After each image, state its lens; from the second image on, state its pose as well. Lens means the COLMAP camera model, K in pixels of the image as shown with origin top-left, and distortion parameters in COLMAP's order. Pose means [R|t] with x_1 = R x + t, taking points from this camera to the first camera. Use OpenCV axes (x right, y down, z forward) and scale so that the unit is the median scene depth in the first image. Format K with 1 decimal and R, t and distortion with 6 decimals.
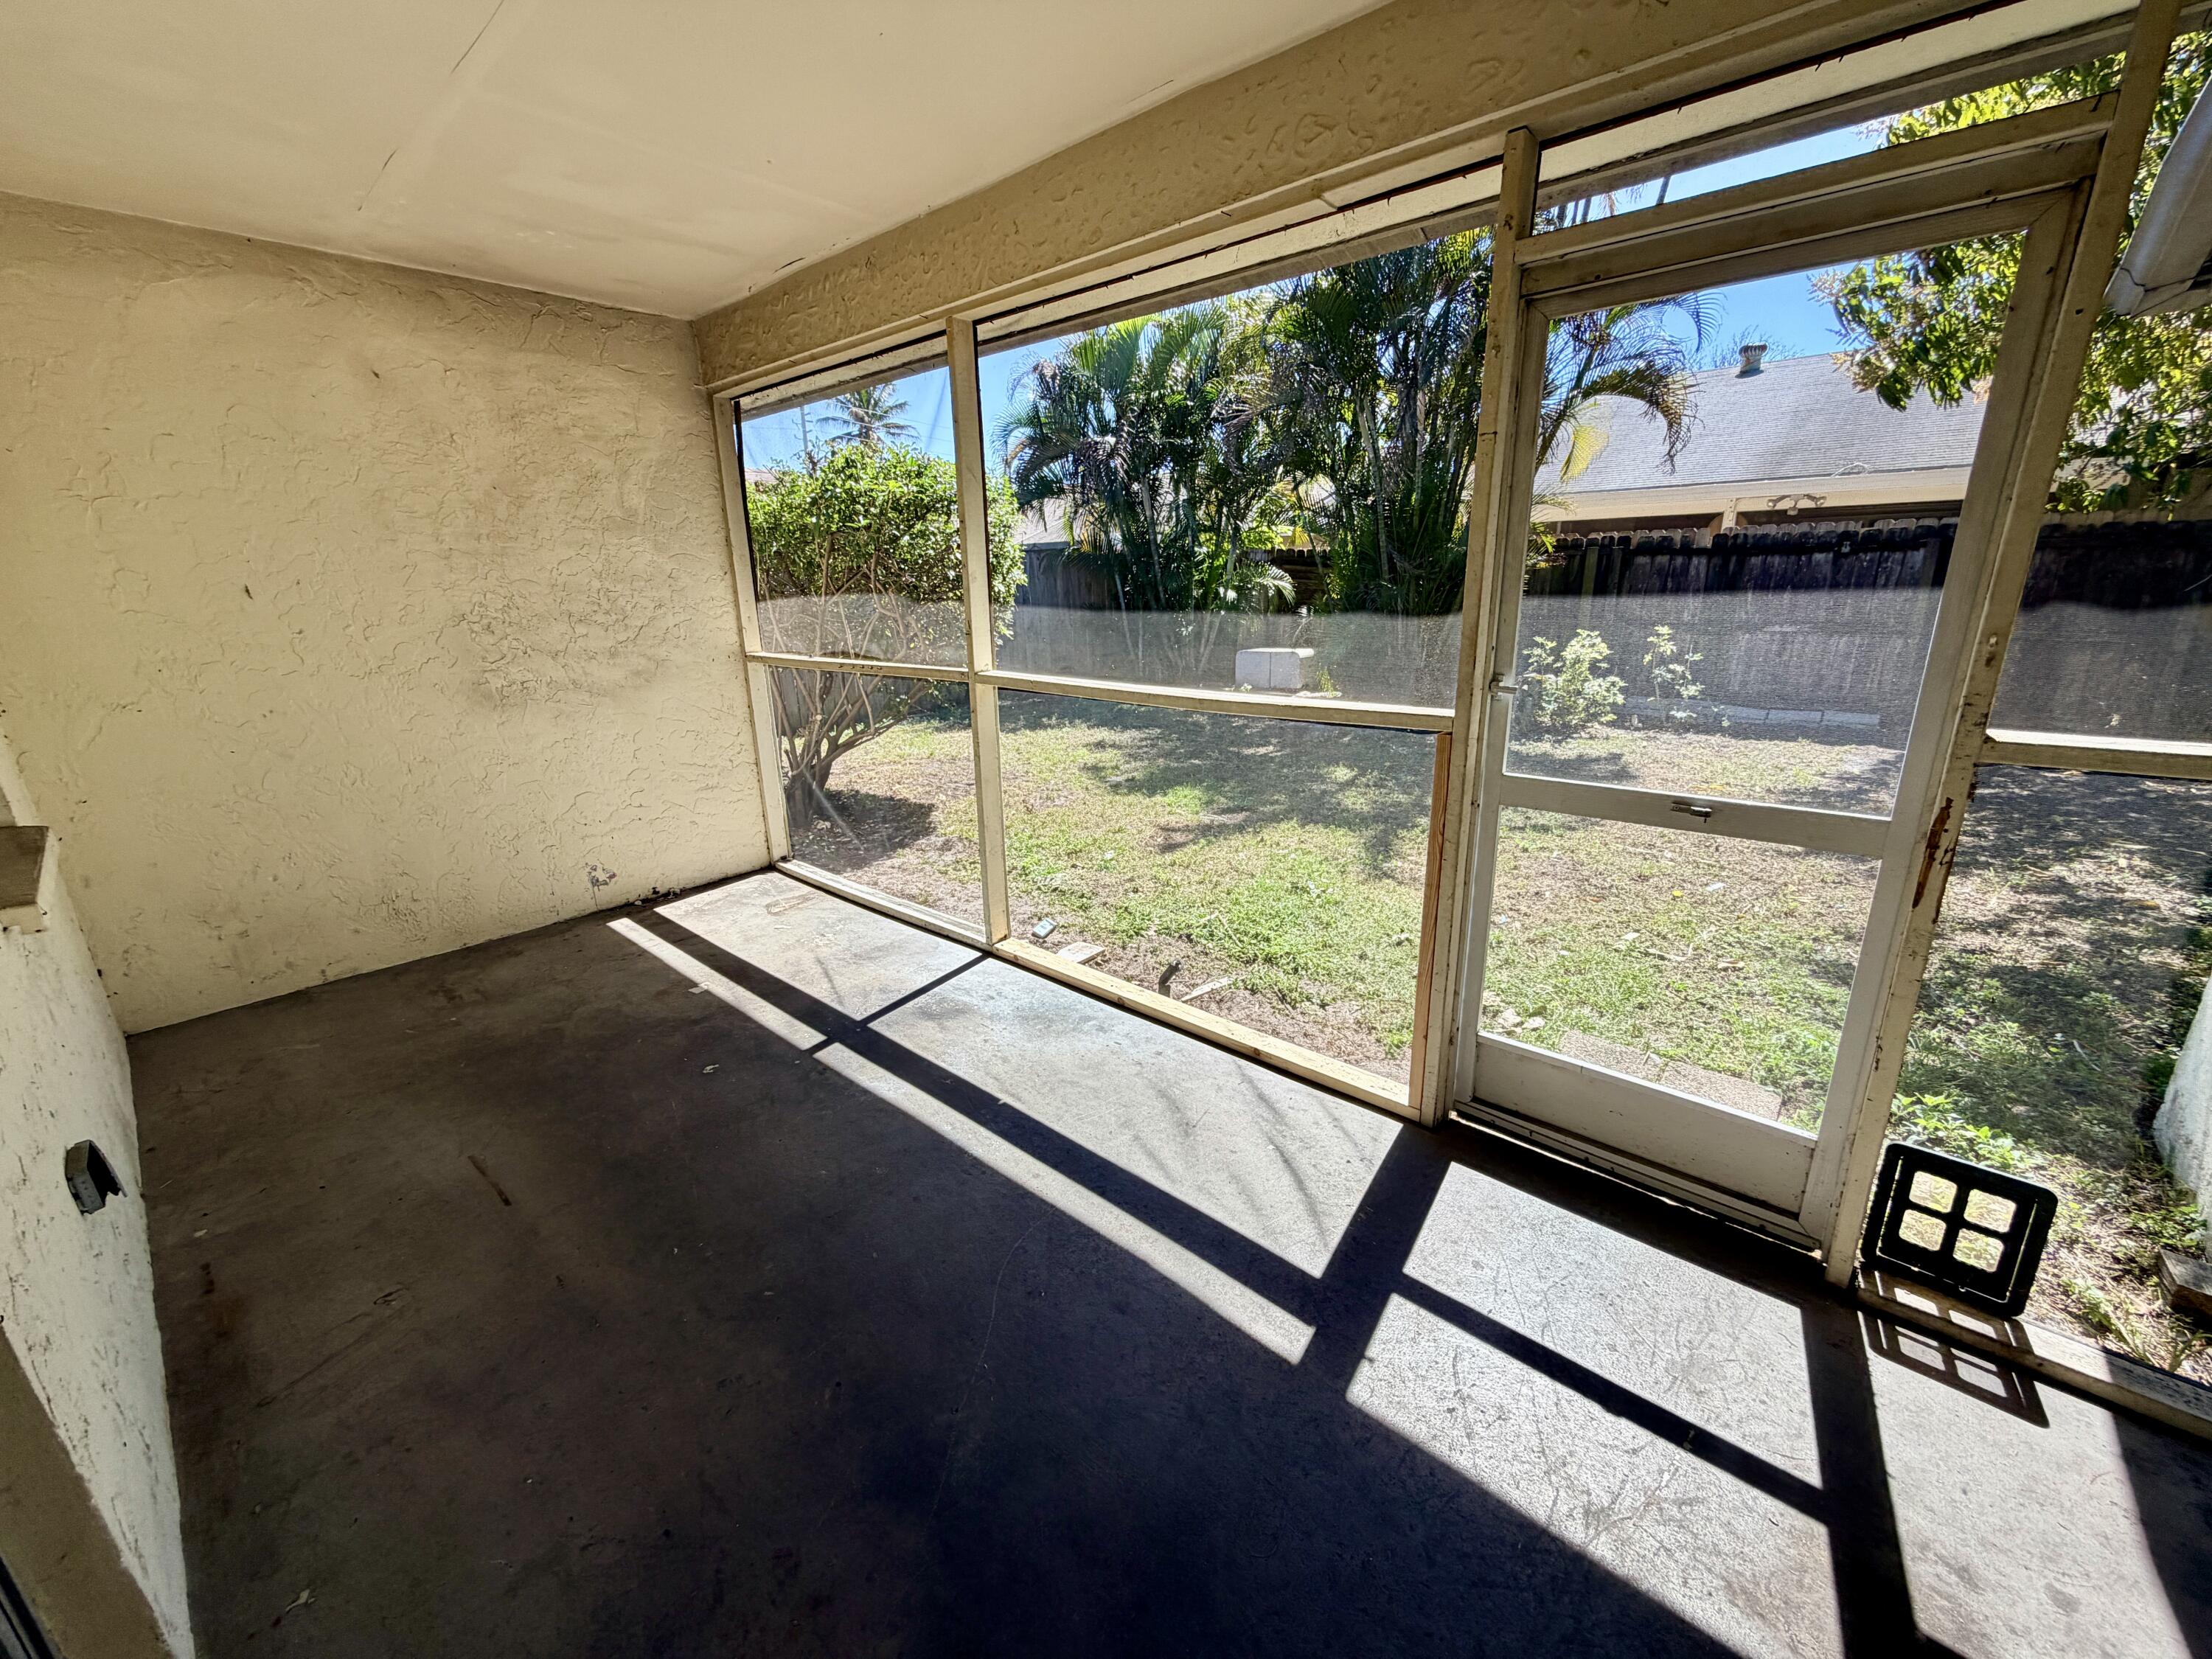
lens RADIAL K [[882.7, 0, 1096.2], [0, 882.7, 826.5], [0, 0, 1]] dist [0.000387, -0.000021]
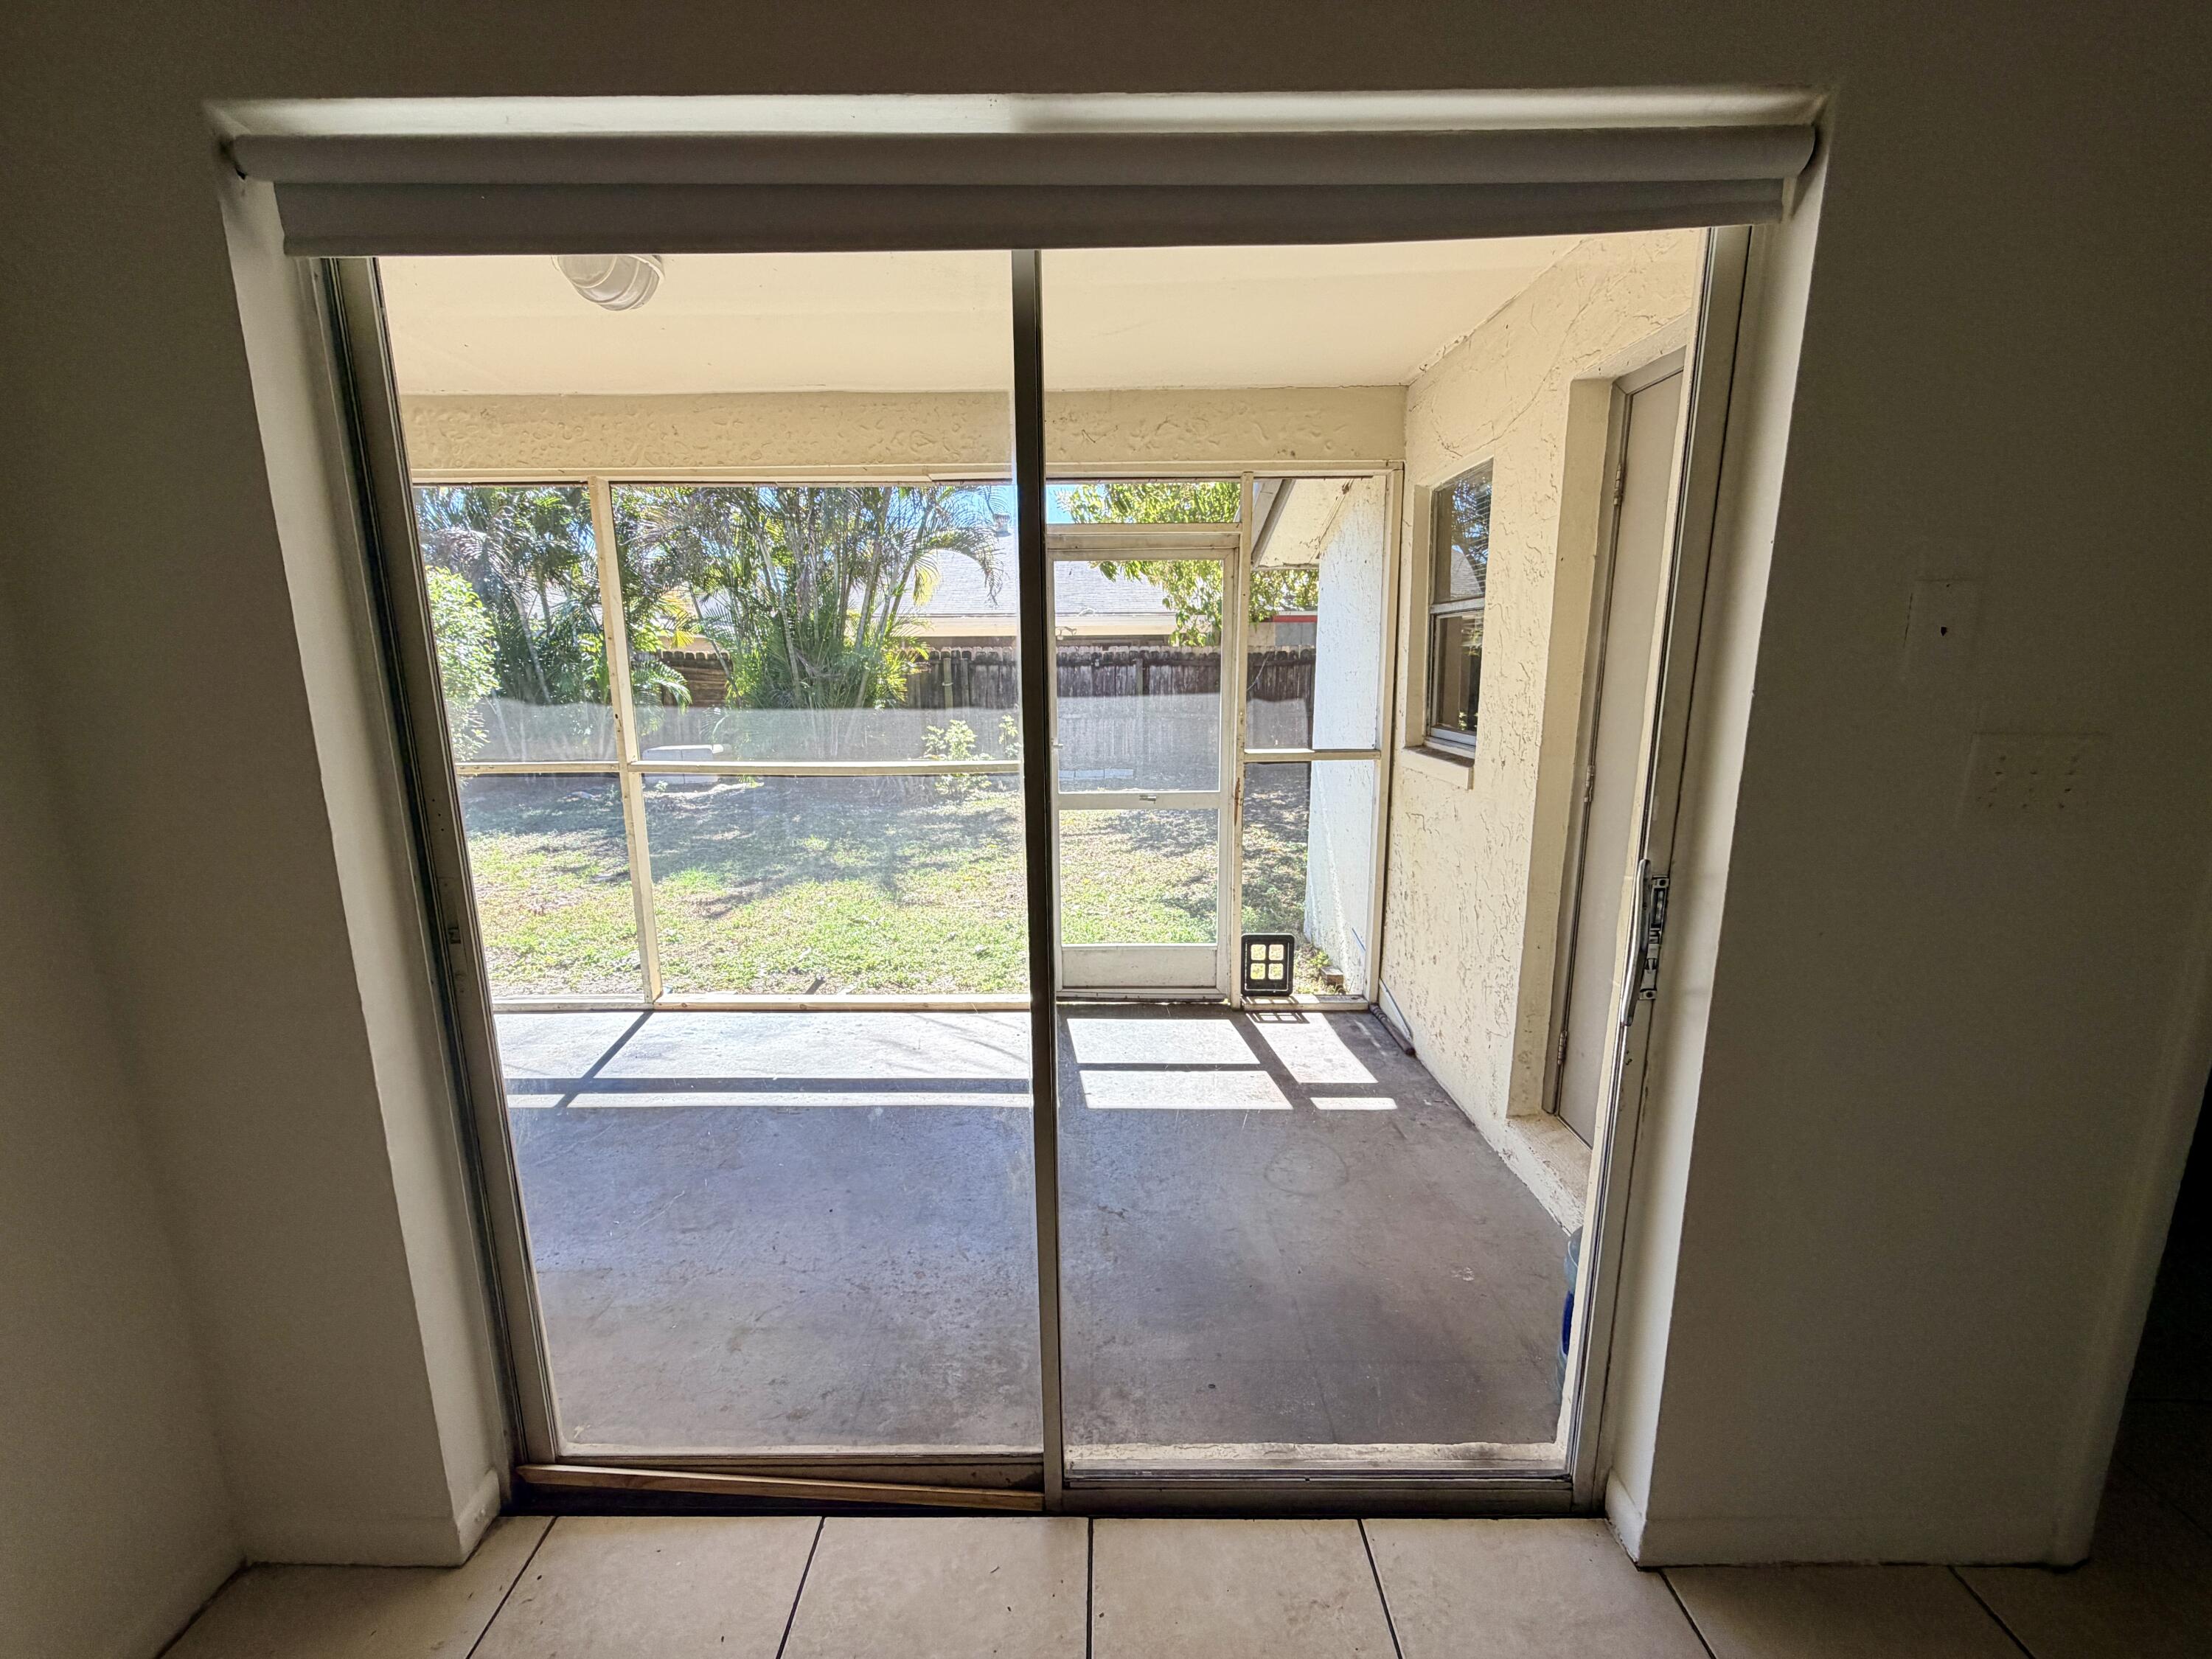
lens RADIAL K [[882.7, 0, 1096.2], [0, 882.7, 826.5], [0, 0, 1]] dist [0.000387, -0.000021]
pose [[0.747354, -0.102806, 0.656424, -0.390603], [0.171551, 0.984315, -0.041155, 0.053806], [-0.641898, 0.143368, 0.753268, -0.234002]]
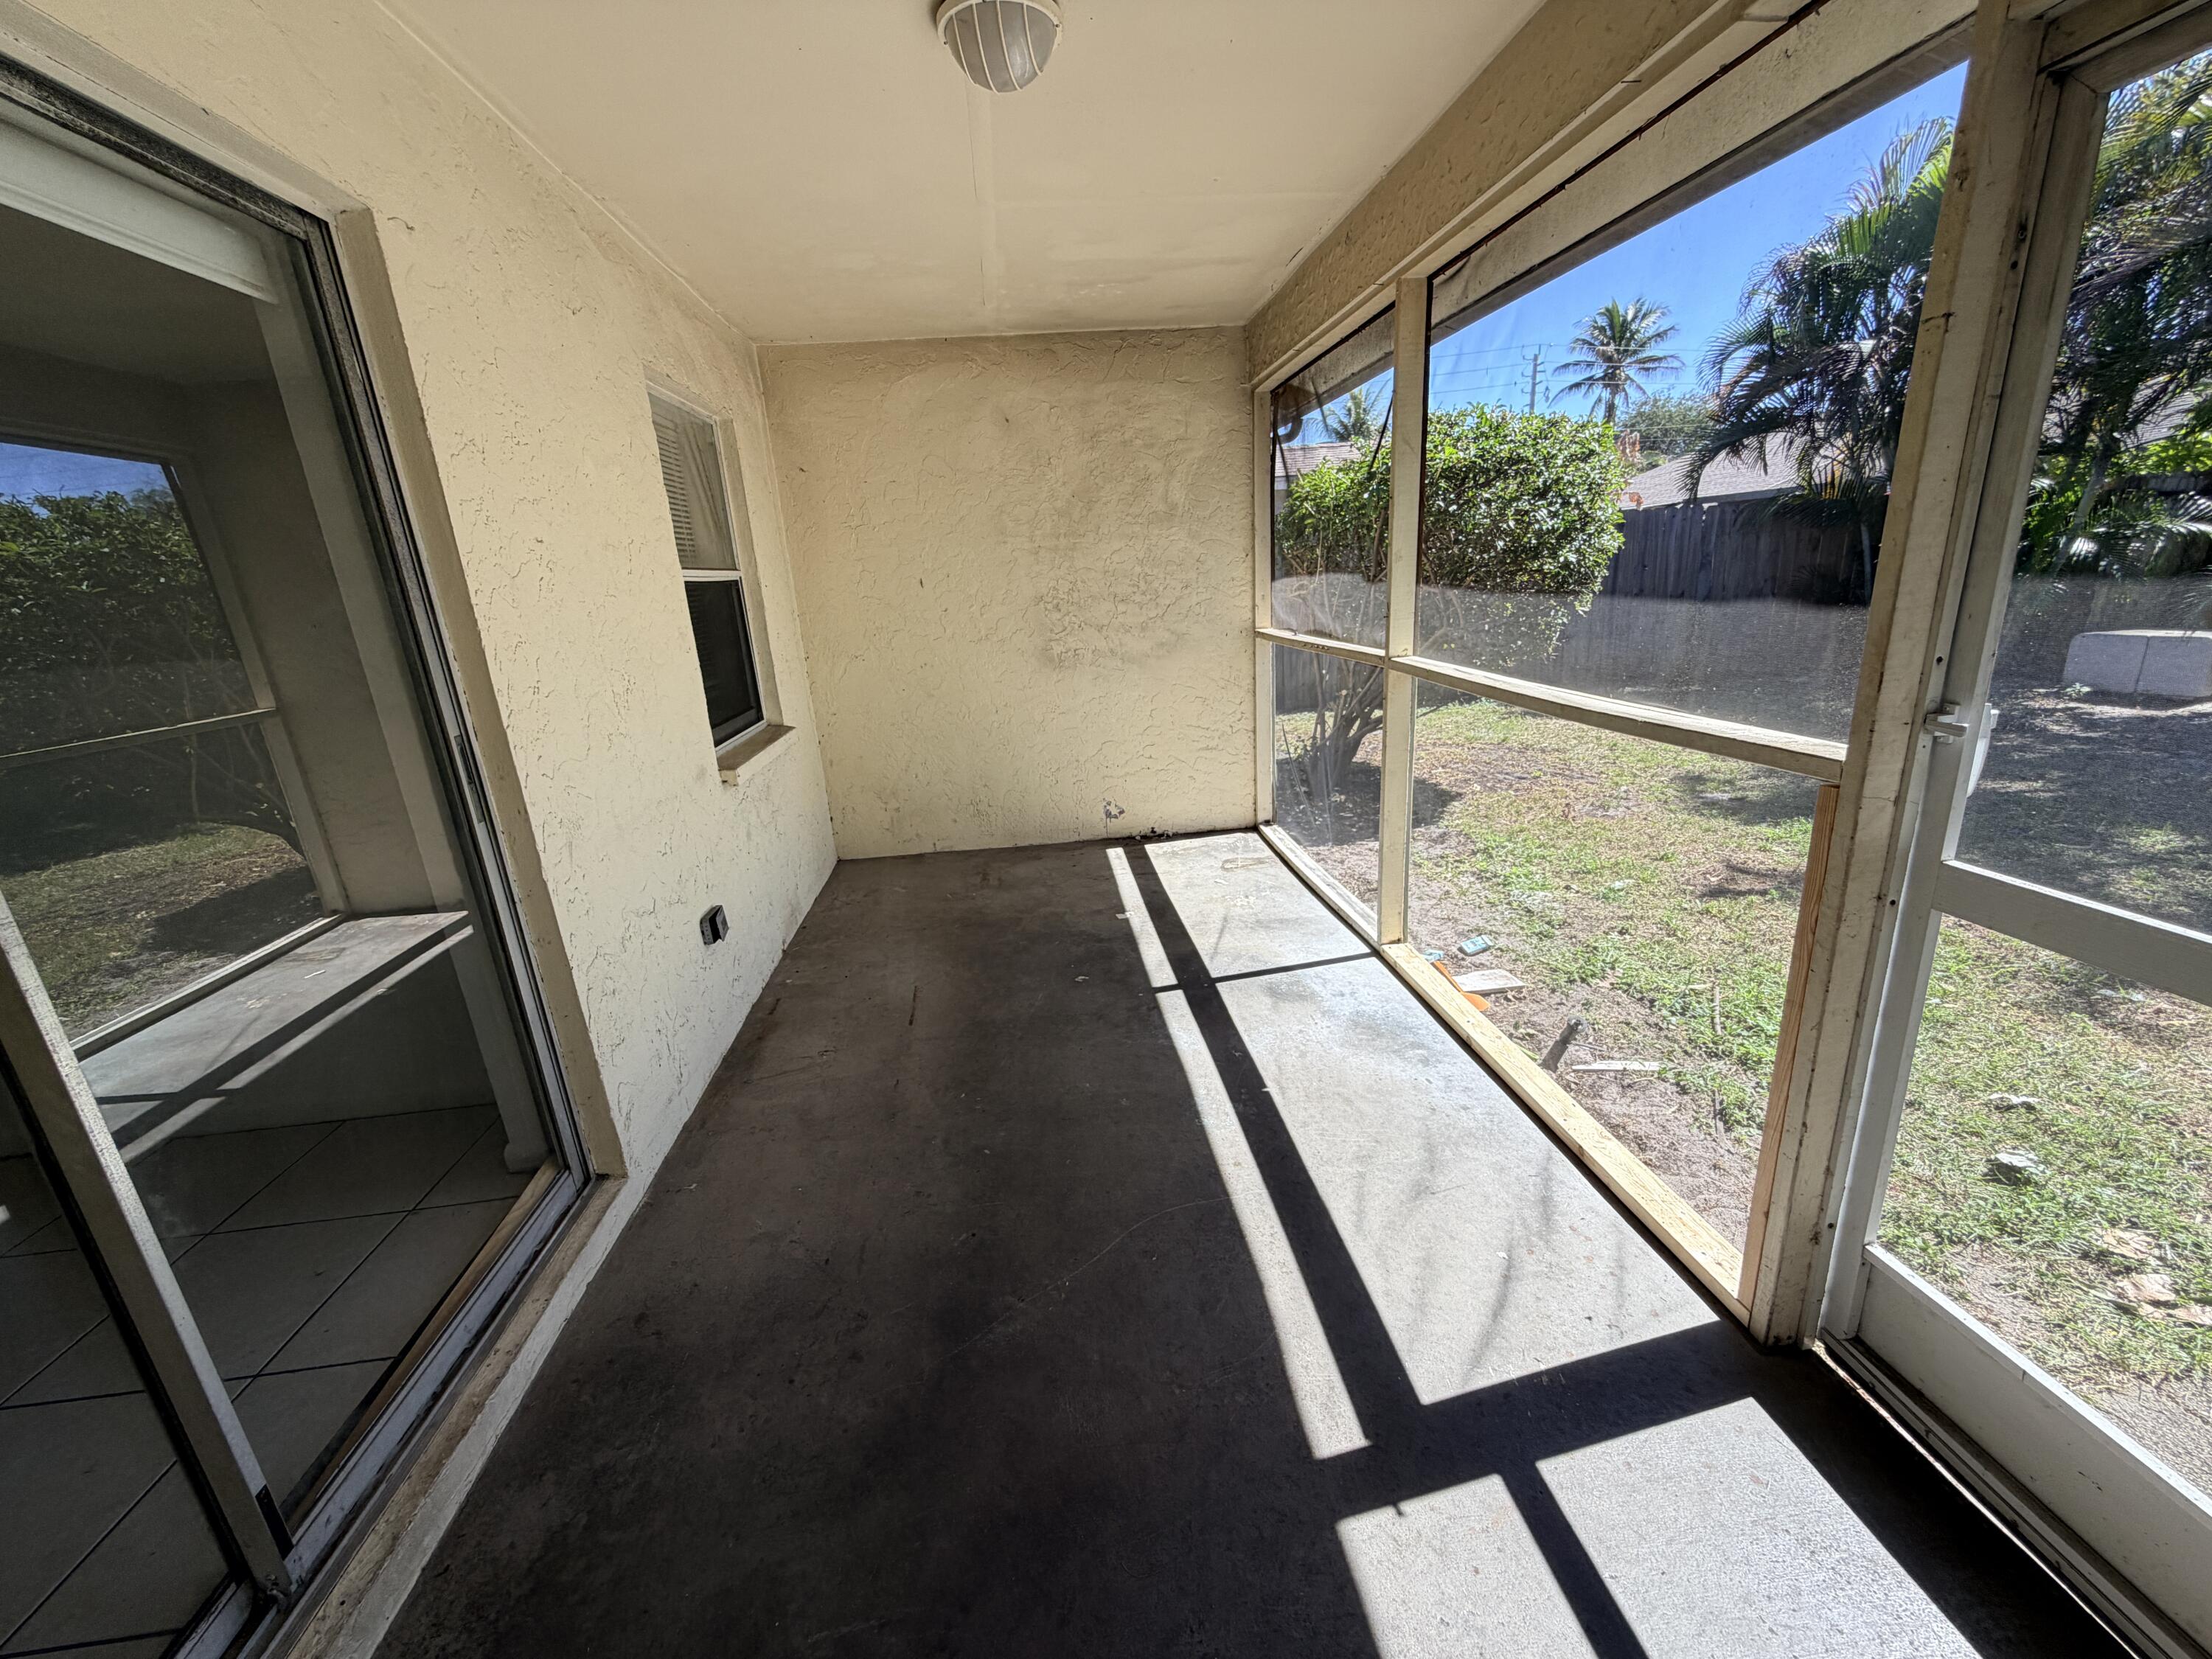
lens RADIAL K [[882.7, 0, 1096.2], [0, 882.7, 826.5], [0, 0, 1]] dist [0.000387, -0.000021]
pose [[0.734777, 0.168175, -0.657130, 0.245999], [-0.144816, 0.985335, 0.090242, -0.031140], [0.662669, 0.028856, 0.748356, 0.076001]]
